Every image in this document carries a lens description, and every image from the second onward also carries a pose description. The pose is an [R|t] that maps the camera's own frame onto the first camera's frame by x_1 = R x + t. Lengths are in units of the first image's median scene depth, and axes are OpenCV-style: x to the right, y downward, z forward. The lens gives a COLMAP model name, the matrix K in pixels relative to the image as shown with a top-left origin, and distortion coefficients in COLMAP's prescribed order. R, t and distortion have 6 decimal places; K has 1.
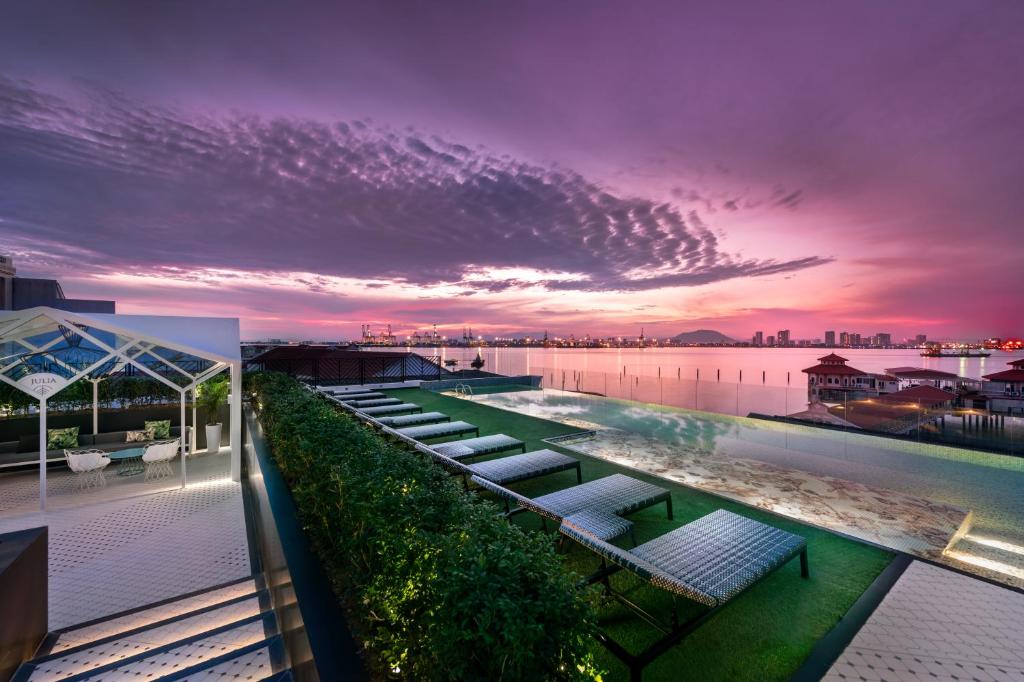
lens RADIAL K [[403.6, 0, 510.8], [0, 403.6, 343.6], [0, 0, 1]] dist [0.000787, -0.000026]
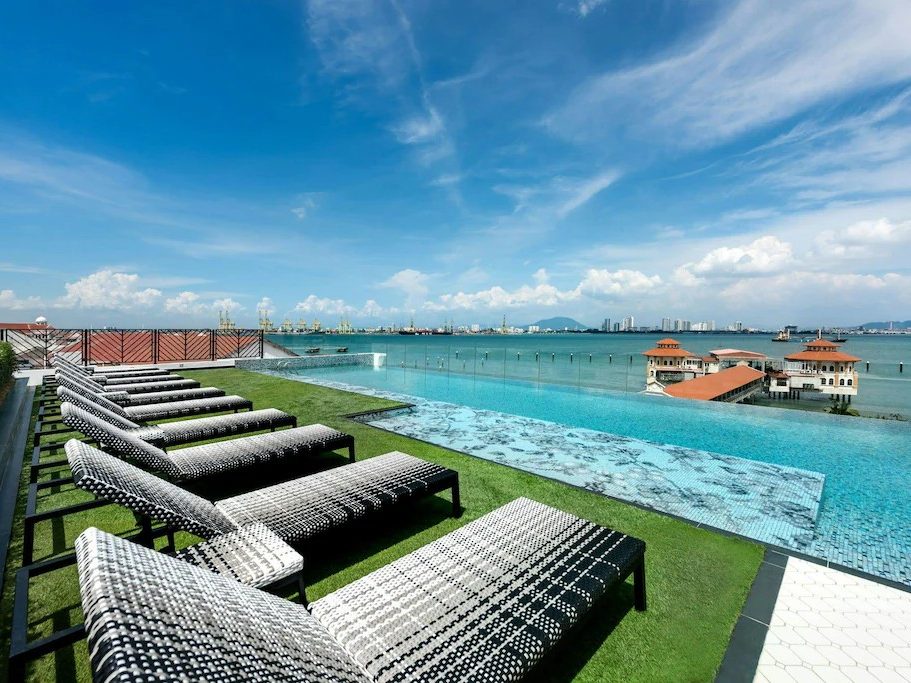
lens RADIAL K [[403.1, 0, 455.2], [0, 403.1, 336.3], [0, 0, 1]] dist [-0.001688, -0.000131]
pose [[0.982290, 0.006032, 0.187270, 0.216724], [-0.008341, 0.999899, 0.011541, 0.109585], [-0.187181, -0.012898, 0.982241, 0.295218]]
